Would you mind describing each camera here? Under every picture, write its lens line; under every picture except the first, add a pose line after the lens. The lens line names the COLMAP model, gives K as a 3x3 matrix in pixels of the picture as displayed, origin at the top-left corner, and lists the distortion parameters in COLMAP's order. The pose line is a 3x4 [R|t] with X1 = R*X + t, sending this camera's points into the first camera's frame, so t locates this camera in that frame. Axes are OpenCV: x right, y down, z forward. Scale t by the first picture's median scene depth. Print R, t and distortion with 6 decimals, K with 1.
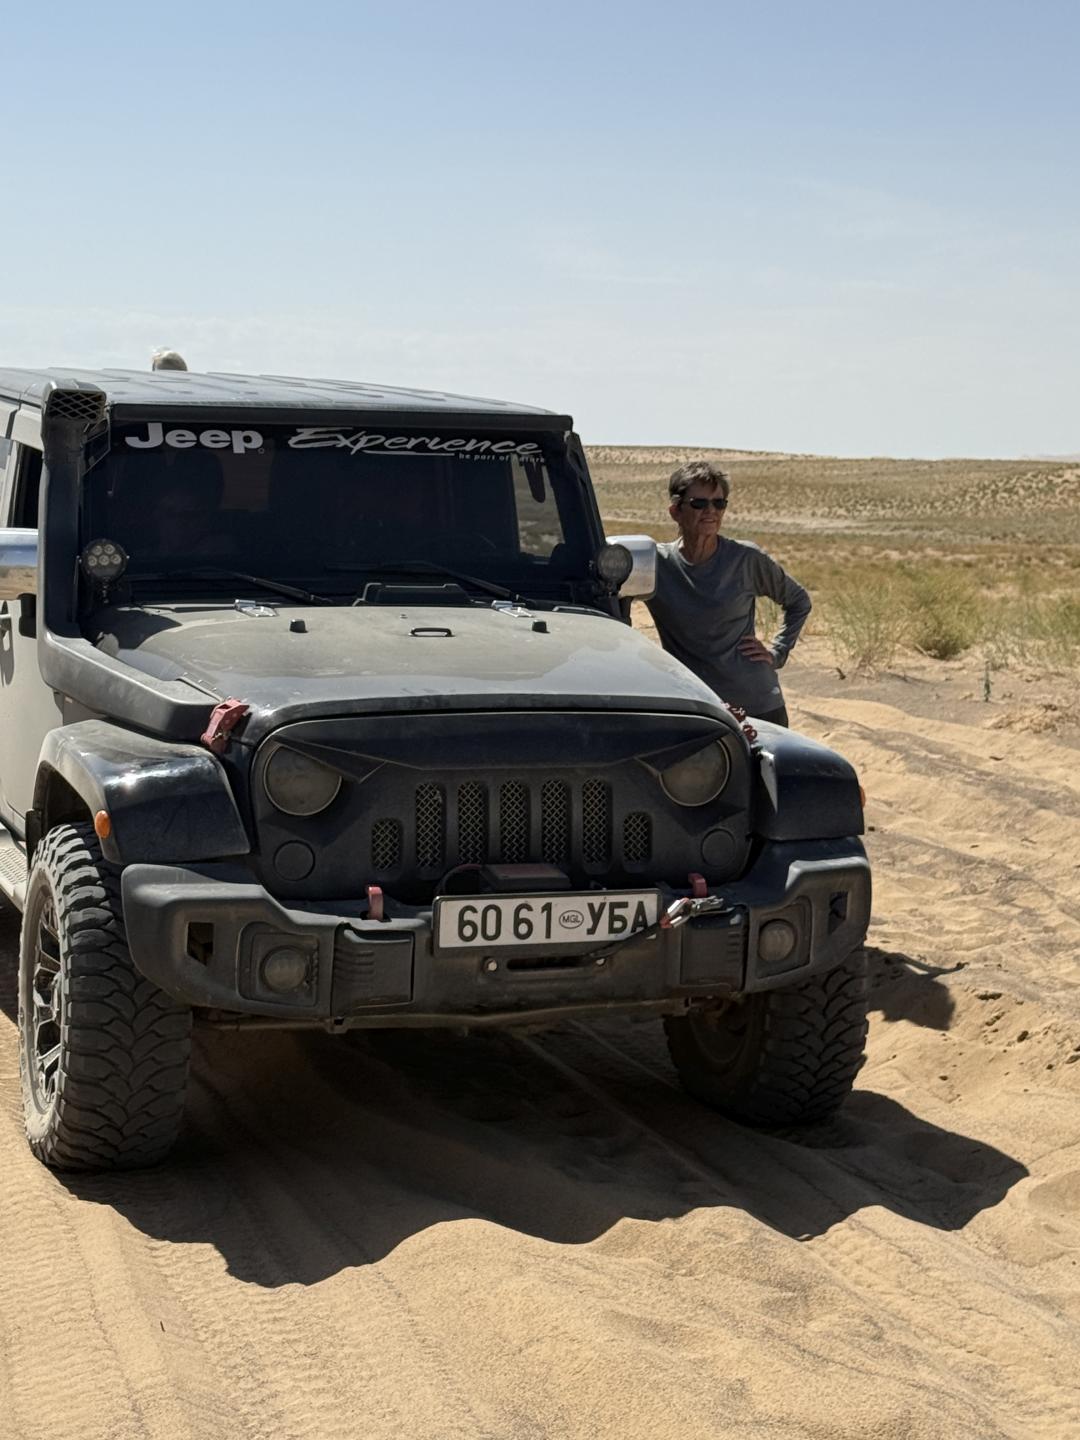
lens RADIAL K [[2637.1, 0, 539.2], [0, 2637.1, 718.7], [0, 0, 1]] dist [0.286156, 0.000000]
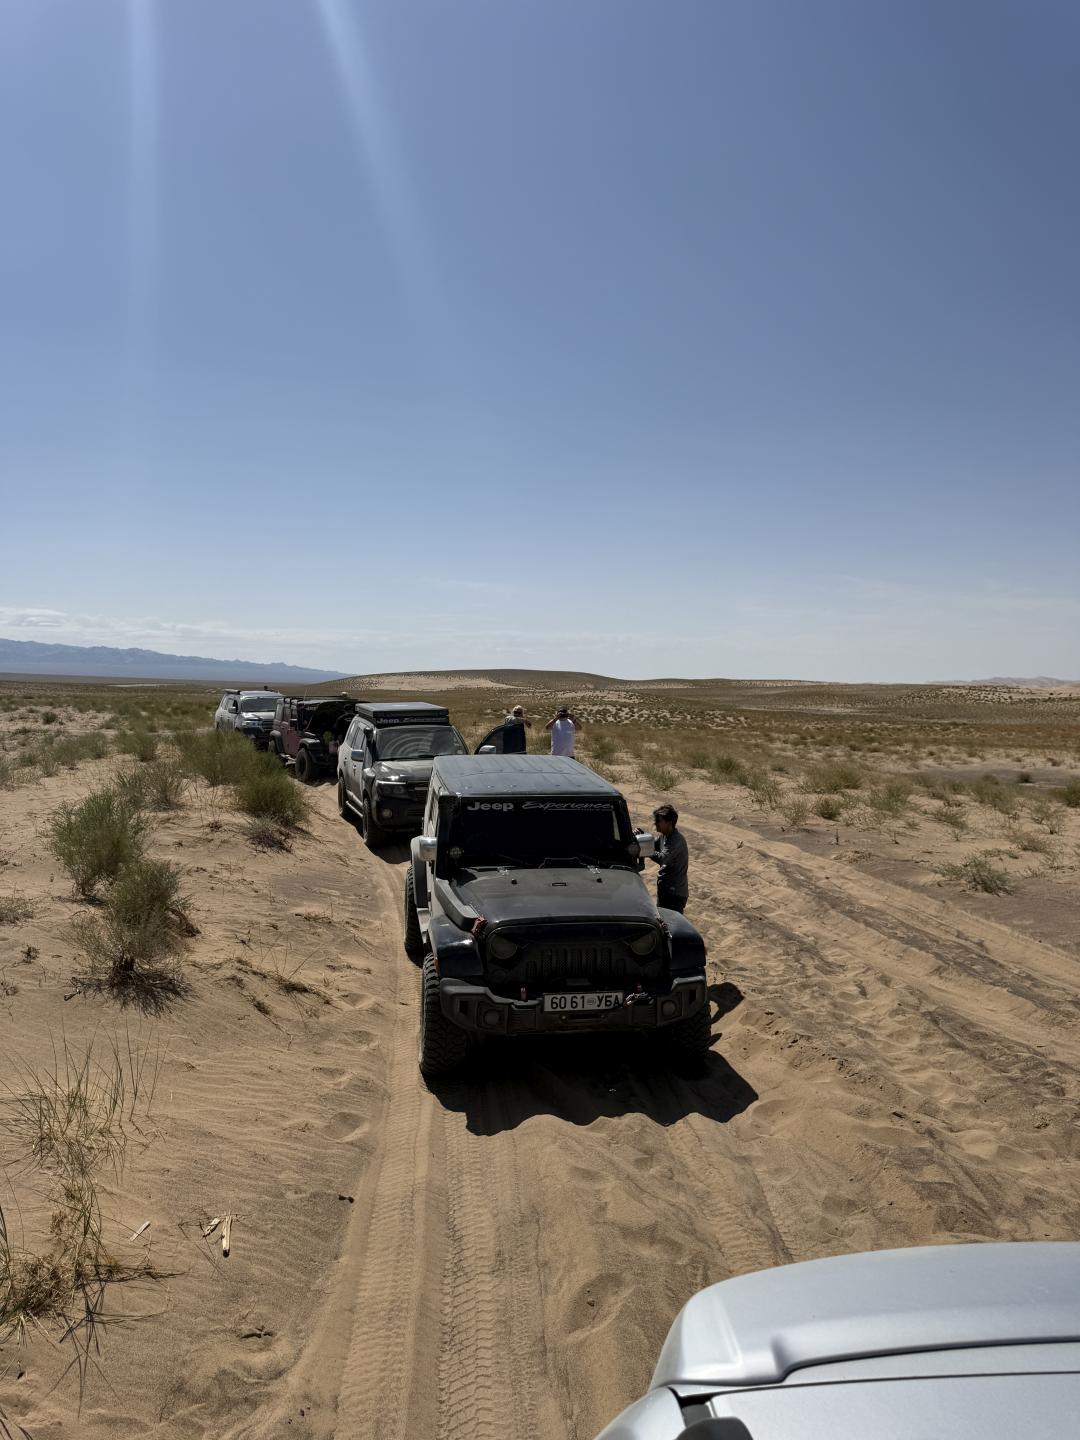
lens RADIAL K [[1006.7, 0, 532.4], [0, 1006.7, 713.8], [0, 0, 1]] dist [0.091093, -0.001930]
pose [[0.981870, -0.003899, -0.189514, 0.181452], [-0.009149, 0.997648, -0.067926, -0.183982], [0.189333, 0.068428, 0.979526, -0.141987]]
